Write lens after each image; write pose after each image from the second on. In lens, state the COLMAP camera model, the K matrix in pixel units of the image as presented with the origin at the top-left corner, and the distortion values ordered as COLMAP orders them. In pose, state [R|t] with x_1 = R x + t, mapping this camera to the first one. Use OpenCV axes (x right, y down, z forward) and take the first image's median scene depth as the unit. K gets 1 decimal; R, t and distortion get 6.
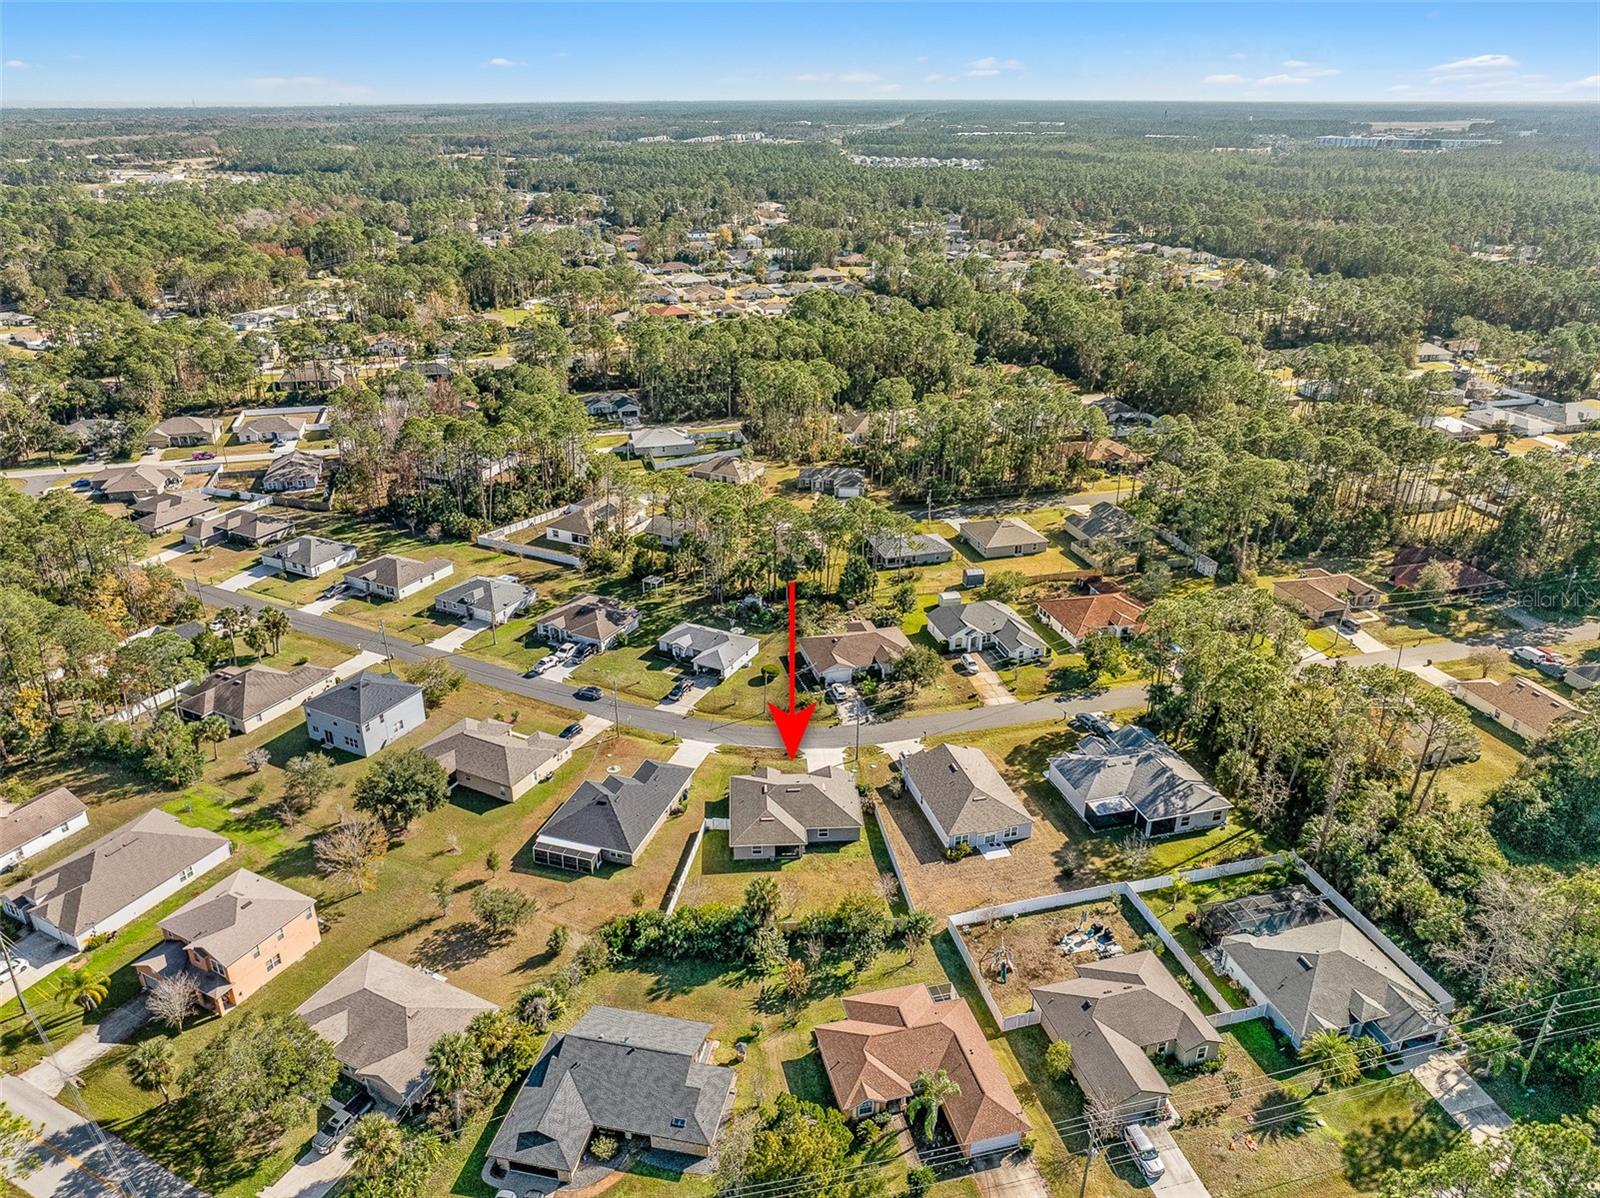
lens RADIAL K [[1106.2, 0, 798.7], [0, 1106.2, 606.1], [0, 0, 1]] dist [-0.002402, -0.008001]
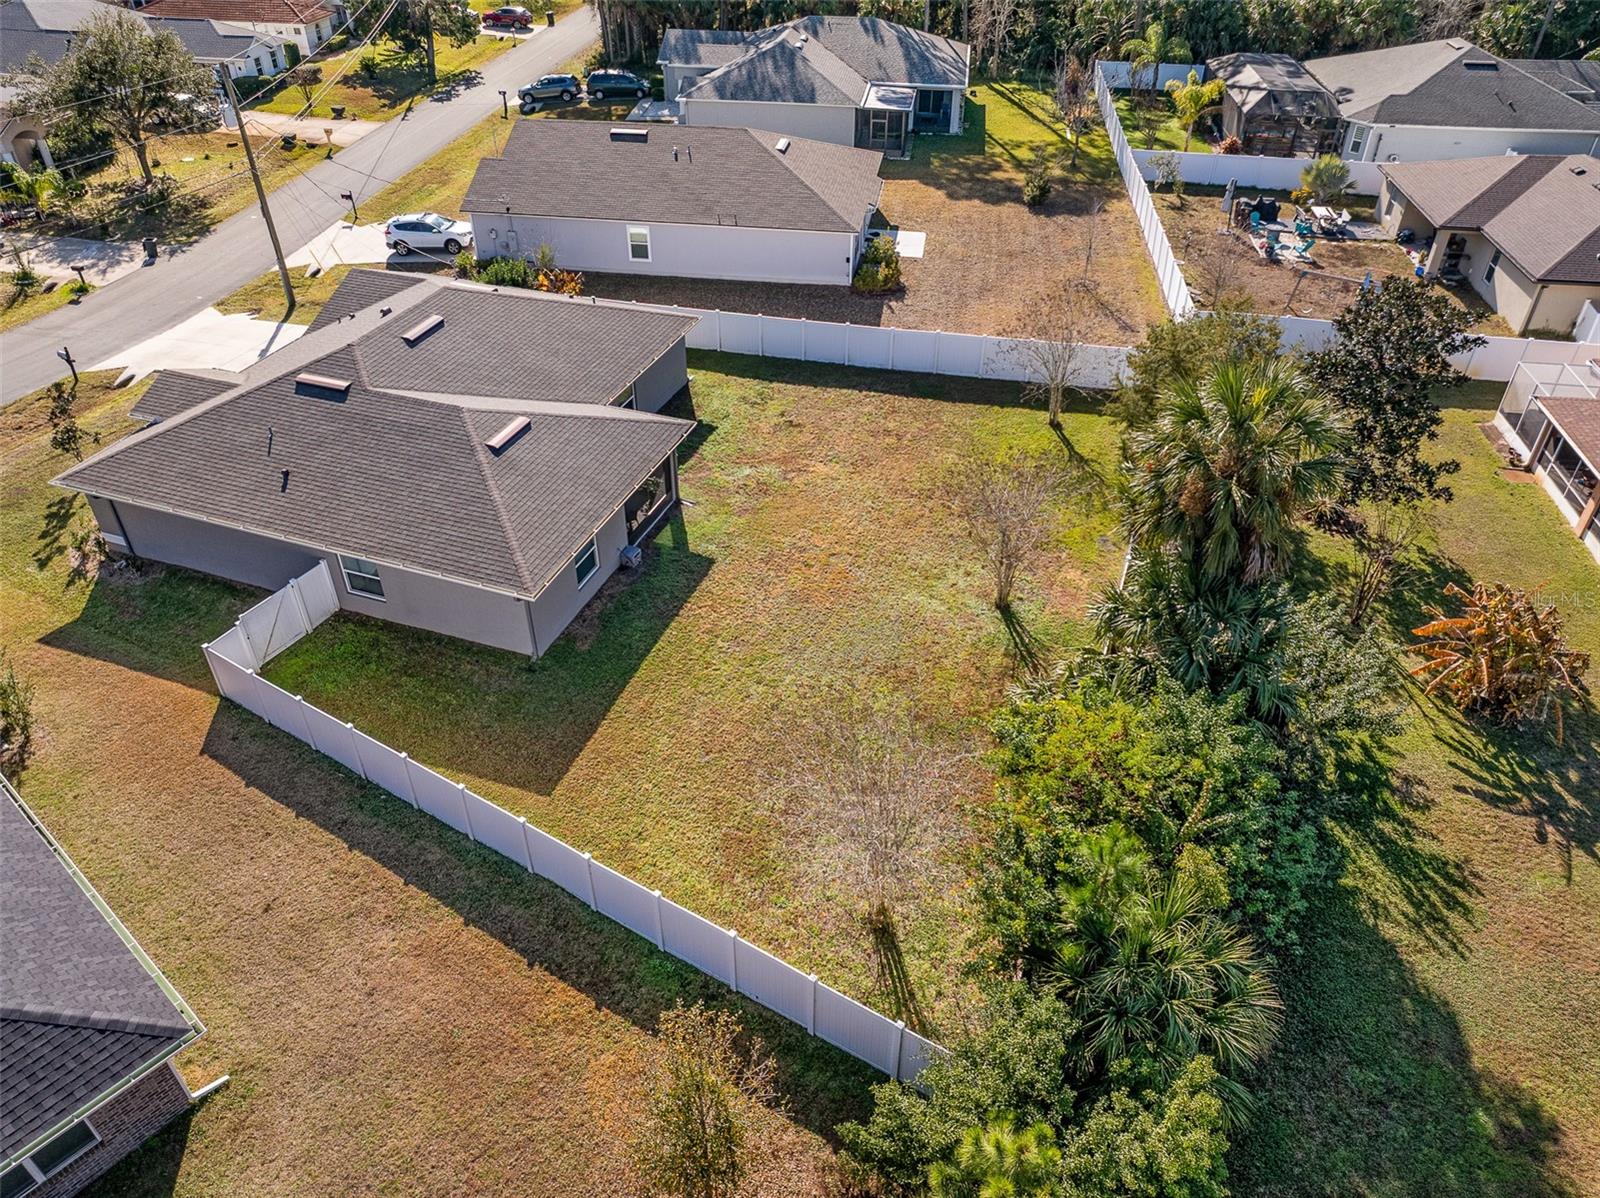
lens RADIAL K [[1114.1, 0, 800.0], [0, 1114.1, 599.0], [0, 0, 1]] dist [0.003654, -0.023940]
pose [[0.389841, -0.553842, 0.735719, -0.134336], [0.380170, 0.824463, 0.419204, 0.108114], [-0.838746, 0.116276, 0.531964, 0.607088]]
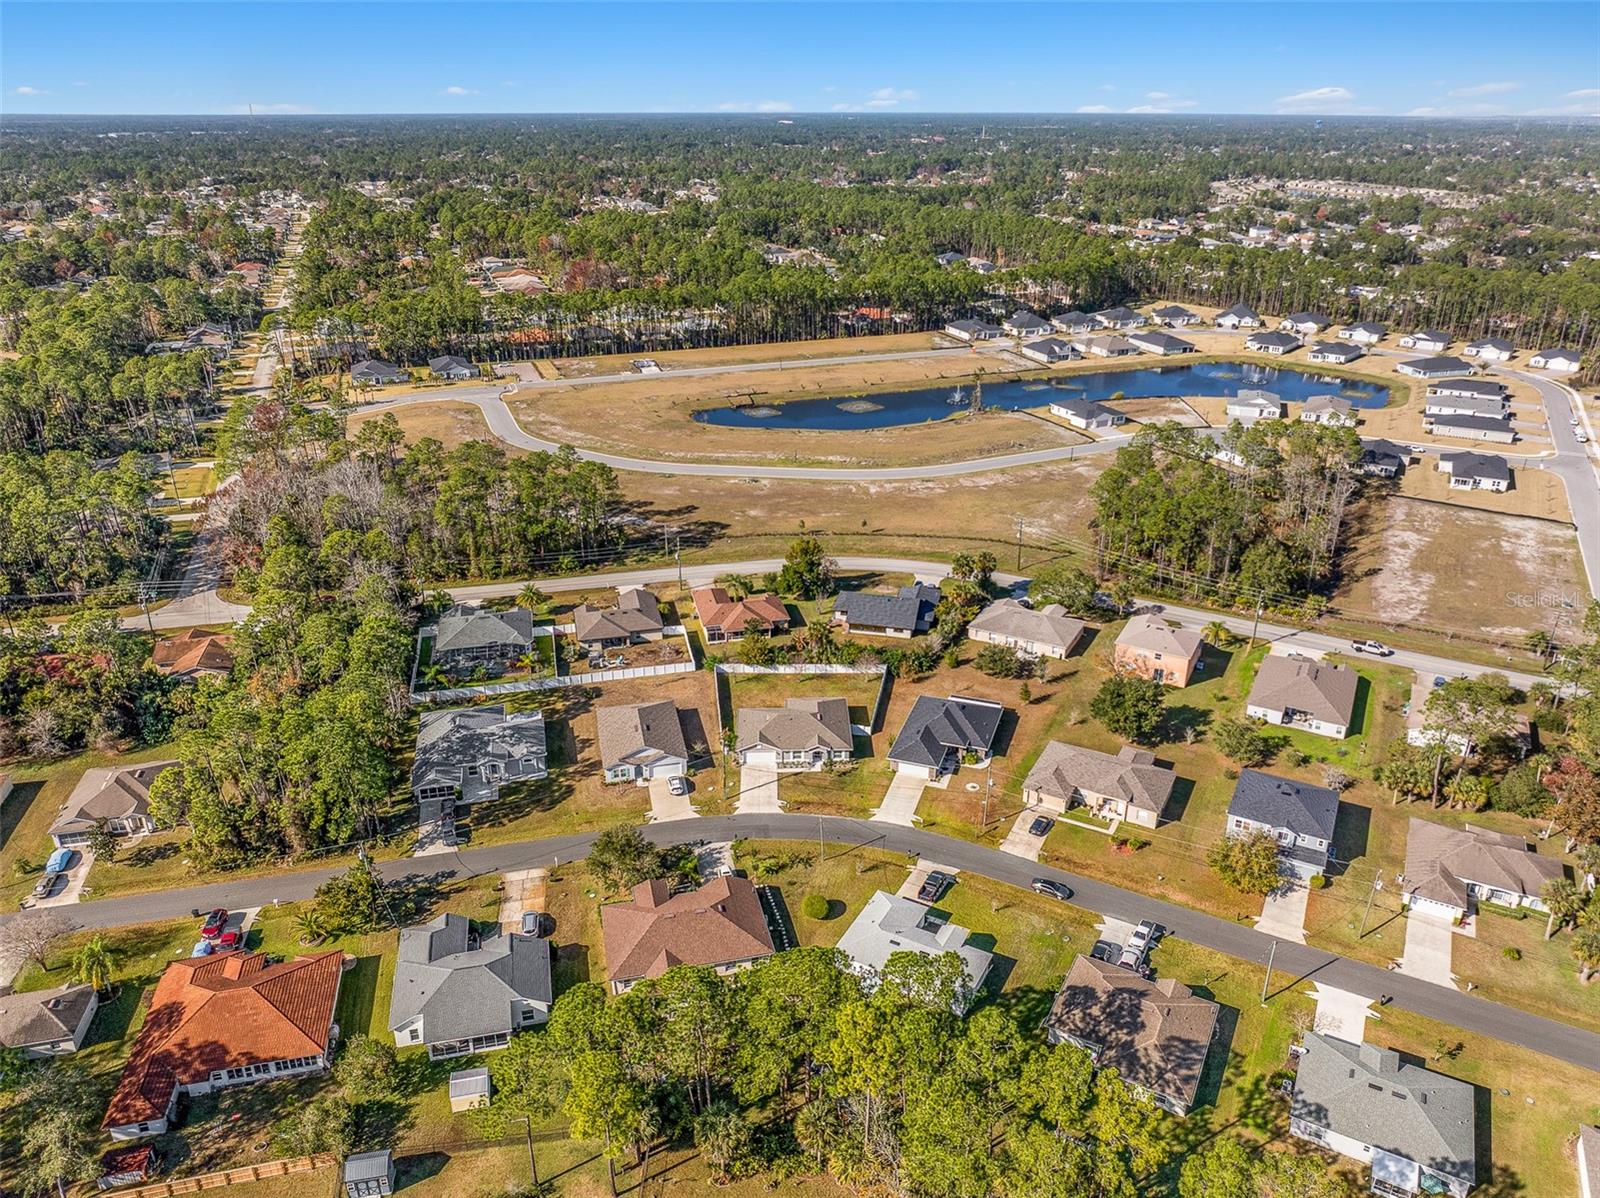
lens RADIAL K [[1114.1, 0, 800.0], [0, 1114.1, 599.0], [0, 0, 1]] dist [0.003654, -0.023940]
pose [[-0.999530, -0.013114, 0.027707, -0.030680], [0.012052, 0.662961, 0.748557, -0.583659], [-0.028185, 0.748539, -0.662491, 1.254888]]
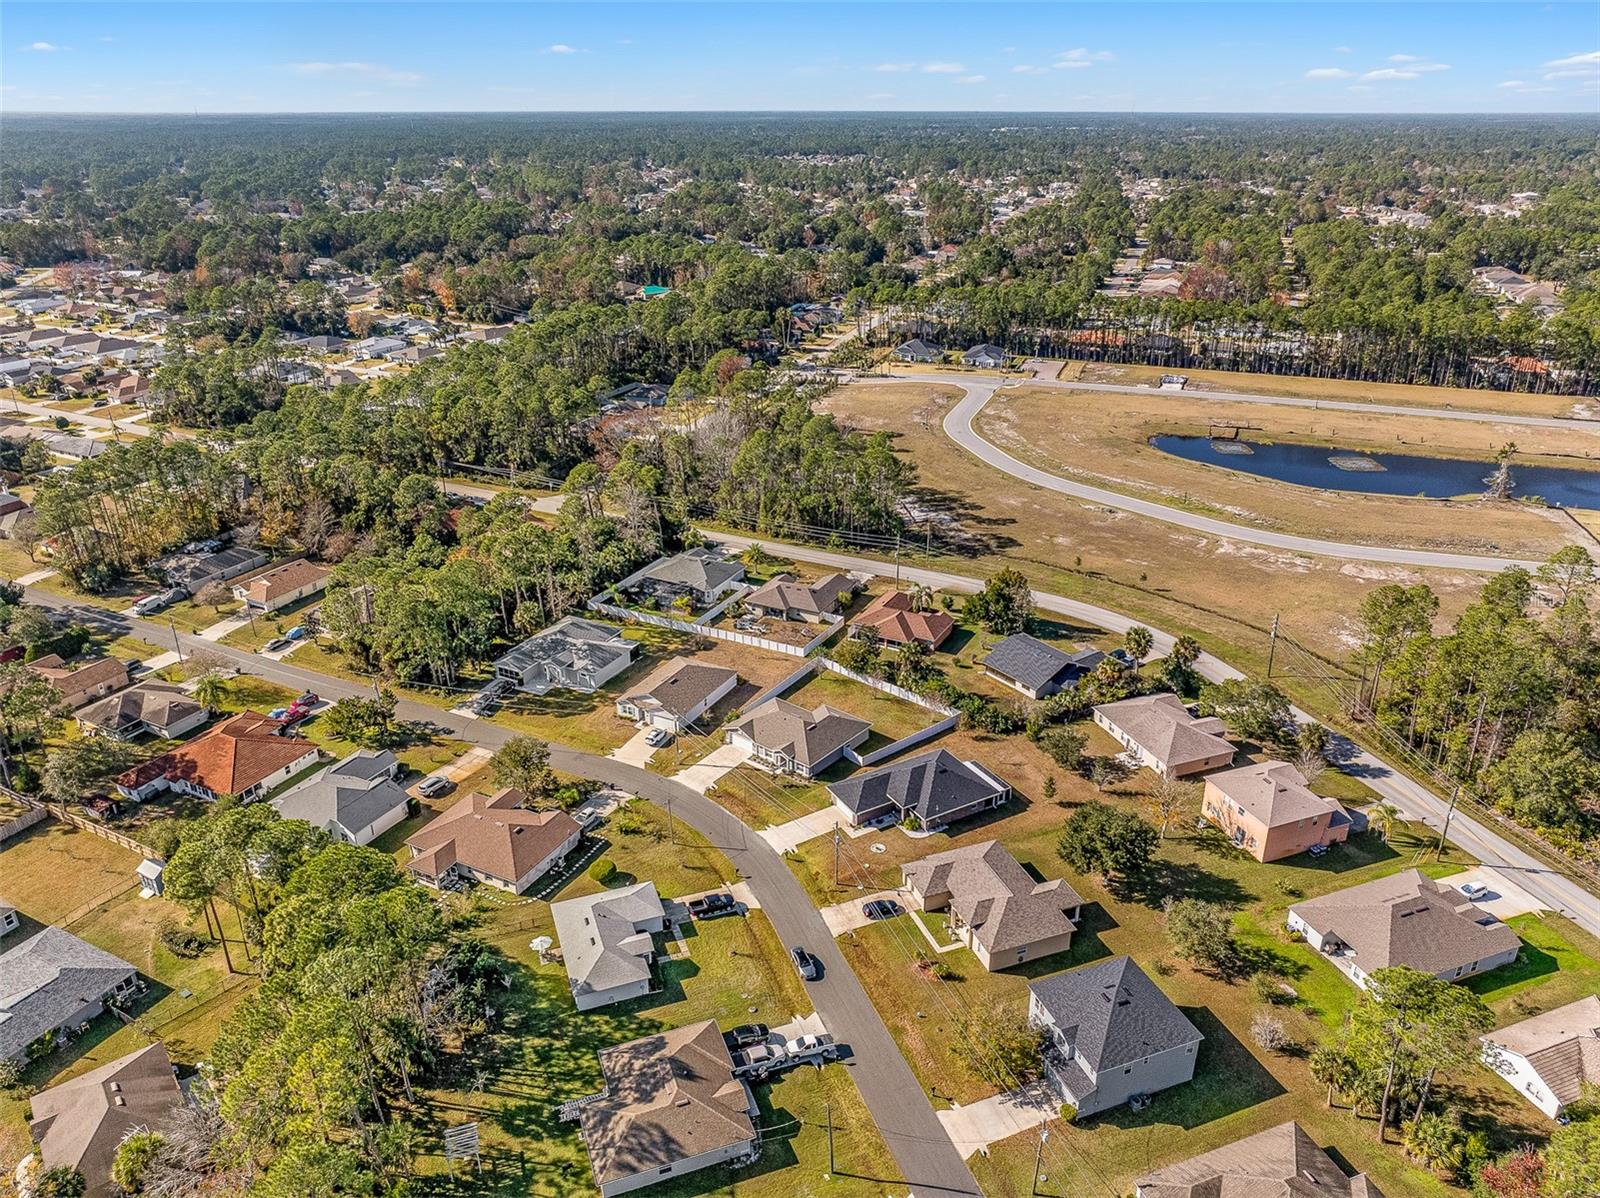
lens RADIAL K [[1106.2, 0, 798.7], [0, 1106.2, 606.1], [0, 0, 1]] dist [-0.002402, -0.008001]
pose [[-0.738048, -0.276958, 0.615288, -0.508935], [0.282446, 0.701334, 0.654488, -0.495177], [-0.612788, 0.656829, -0.439393, 1.065988]]
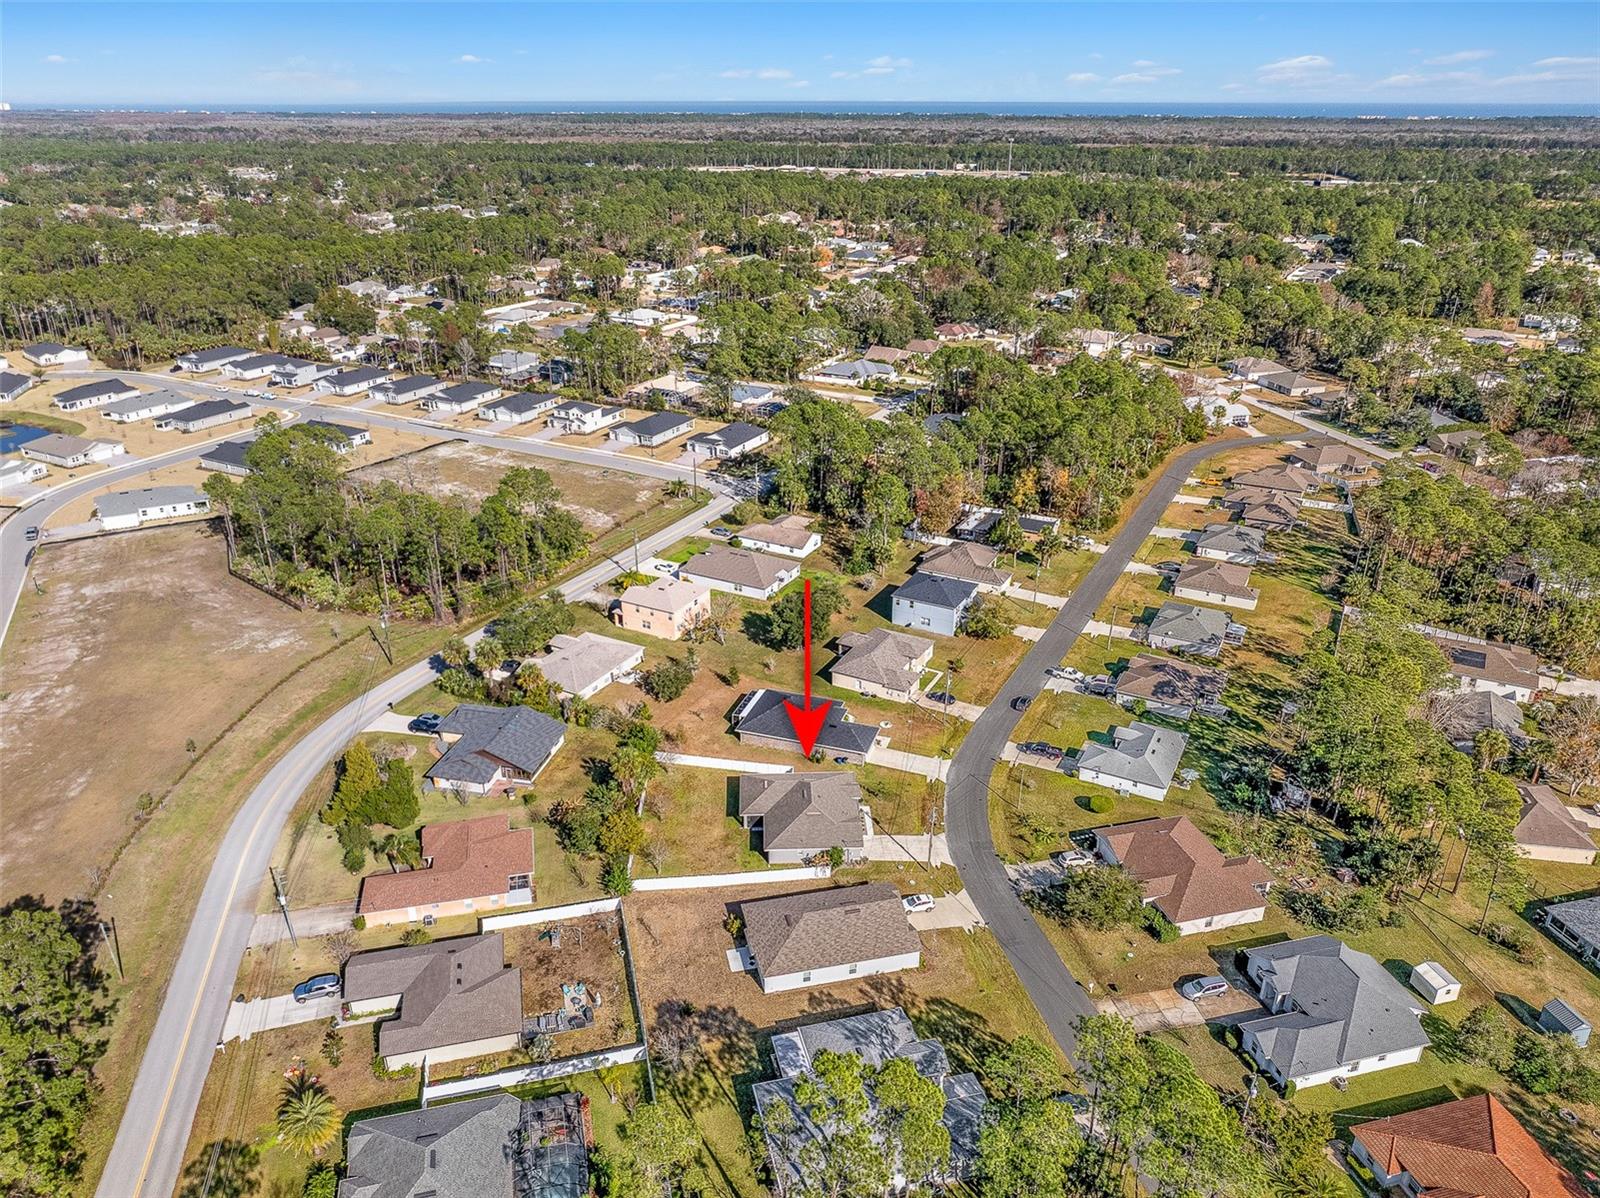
lens RADIAL K [[1132.9, 0, 797.2], [0, 1132.9, 569.5], [0, 0, 1]] dist [-0.003074, -0.004435]
pose [[-0.016885, 0.384450, -0.922991, 0.641983], [-0.419536, 0.835204, 0.355560, -0.270857], [0.907581, 0.393232, 0.147189, 0.571265]]
